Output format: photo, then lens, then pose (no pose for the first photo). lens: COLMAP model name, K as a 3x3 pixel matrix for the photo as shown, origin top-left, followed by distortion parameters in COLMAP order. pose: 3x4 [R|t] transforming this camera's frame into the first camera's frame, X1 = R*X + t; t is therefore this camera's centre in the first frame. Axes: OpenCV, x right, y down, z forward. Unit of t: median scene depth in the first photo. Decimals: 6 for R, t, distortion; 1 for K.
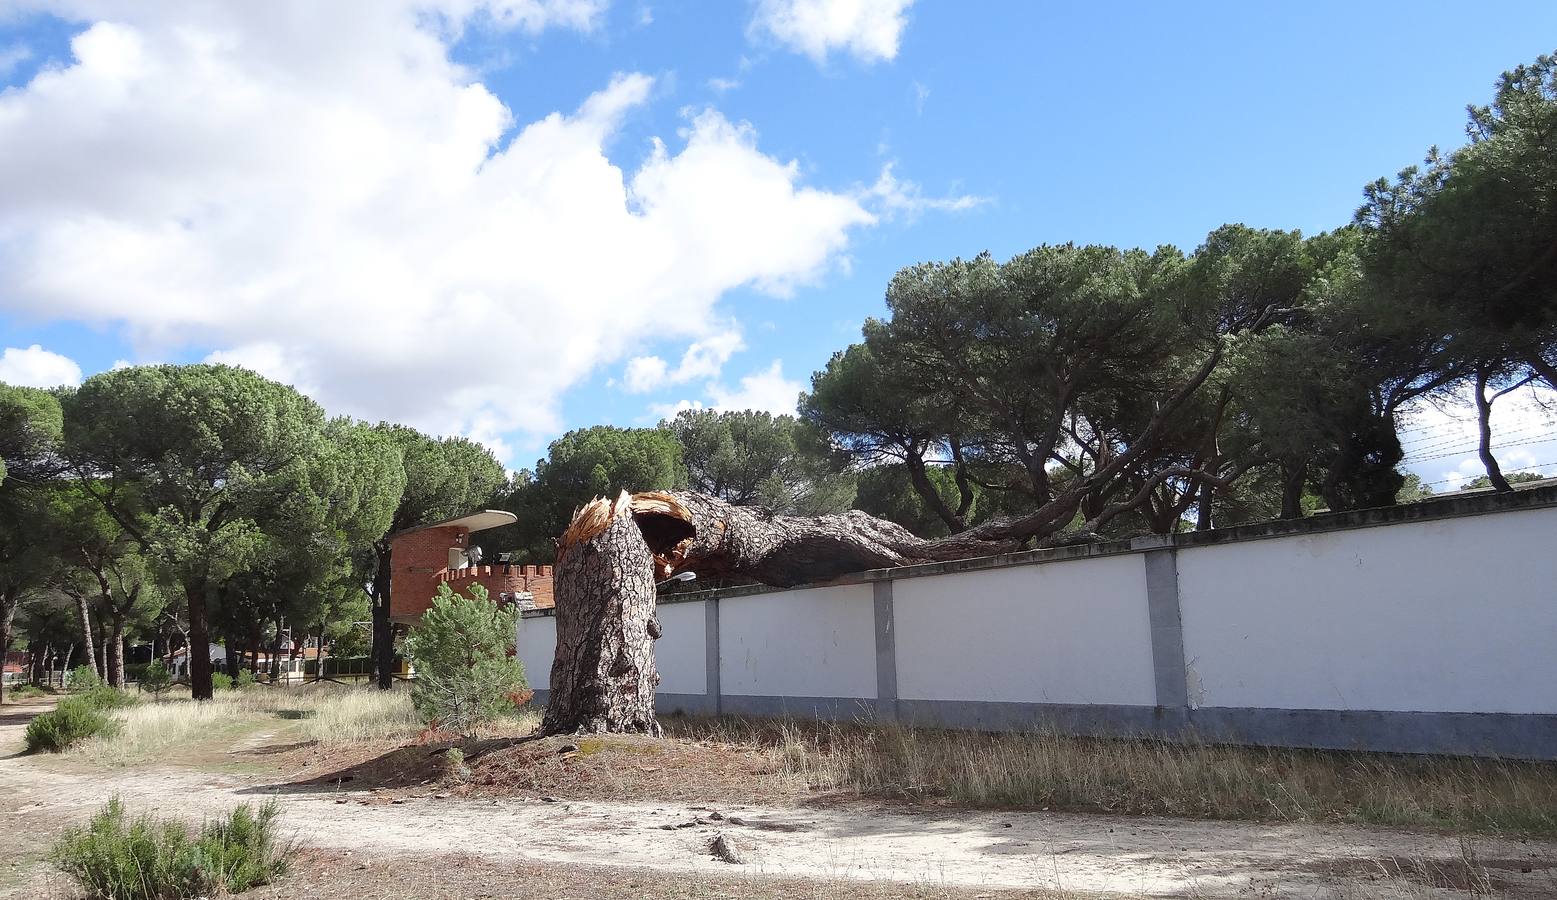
lens RADIAL K [[1175.7, 0, 792.9], [0, 1175.7, 447.9], [0, 0, 1]] dist [0.000627, 0.000712]
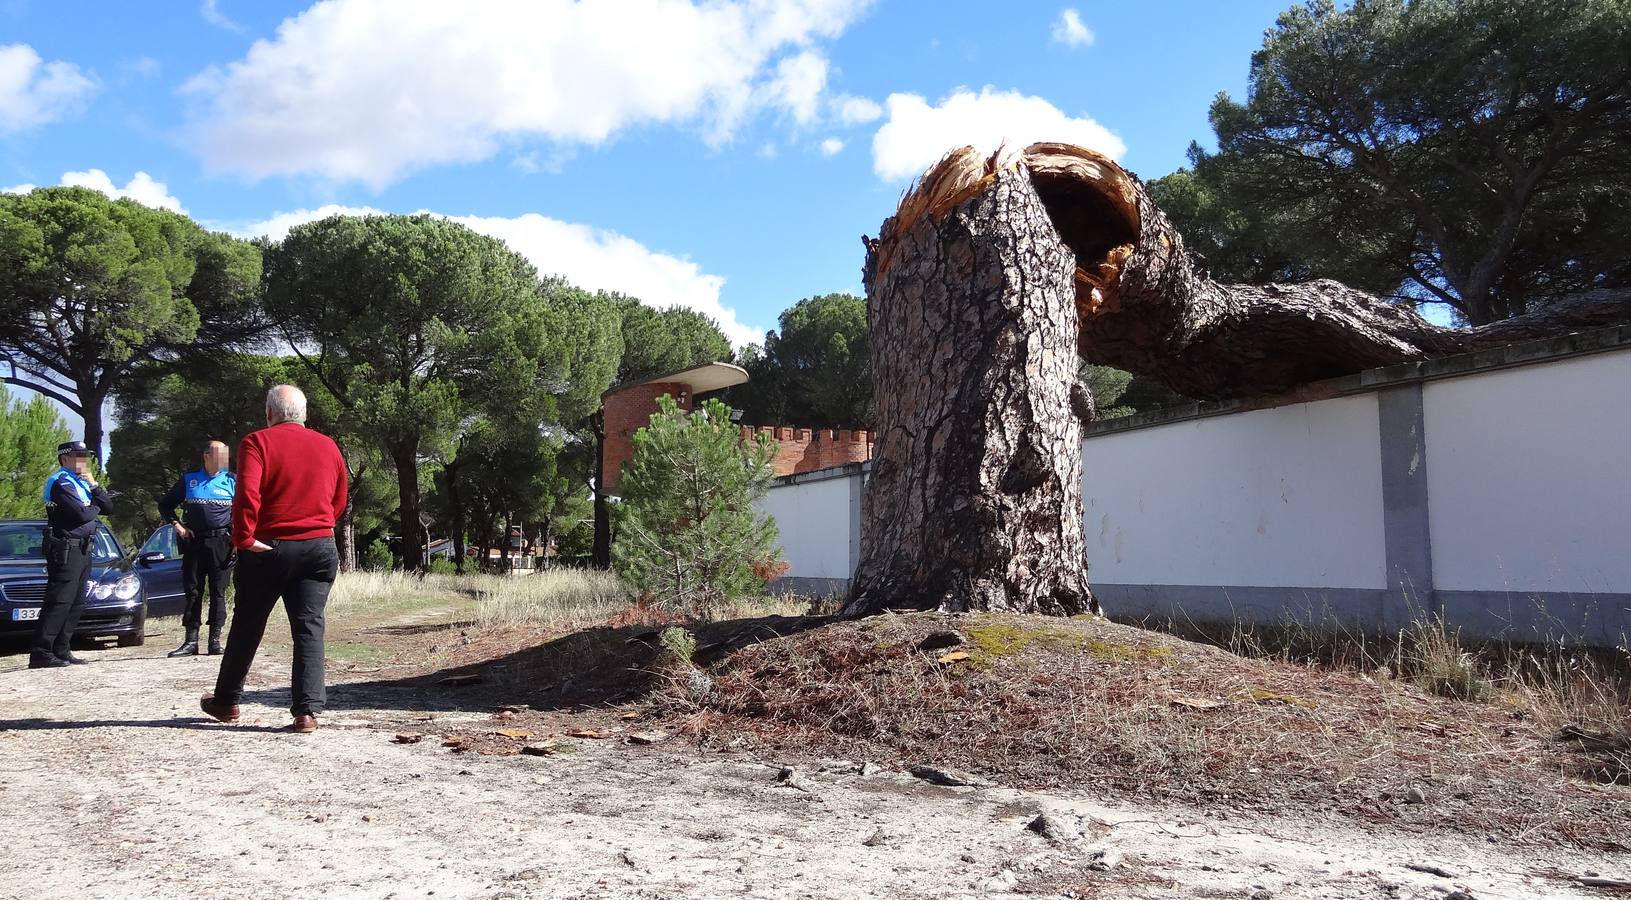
lens RADIAL K [[1149.1, 0, 815.8], [0, 1149.1, 444.1], [0, 0, 1]] dist [-0.000494, 0.004686]
pose [[0.987203, 0.020836, -0.158104, -0.142233], [-0.010731, 0.997860, 0.064501, 0.133281], [0.159109, -0.061979, 0.985314, 0.494399]]
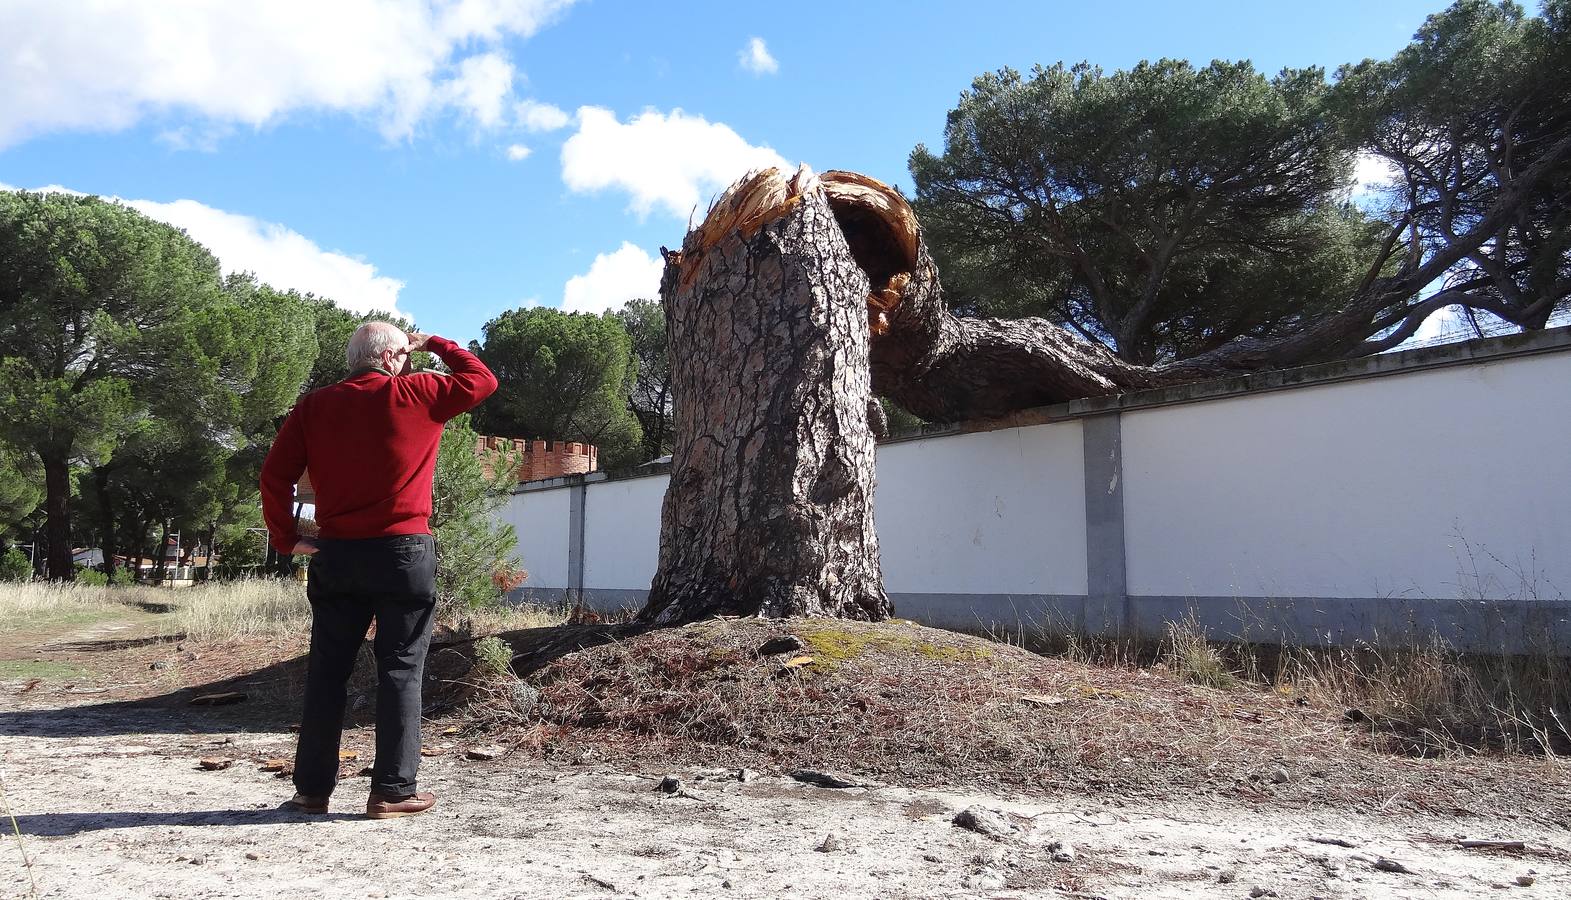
lens RADIAL K [[1106.2, 0, 778.9], [0, 1106.2, 446.5], [0, 0, 1]] dist [-0.002380, 0.003017]
pose [[0.994958, 0.046540, 0.088837, -0.189701], [-0.050723, 0.997680, 0.045413, 0.137602], [-0.086517, -0.049690, 0.995010, 0.502593]]
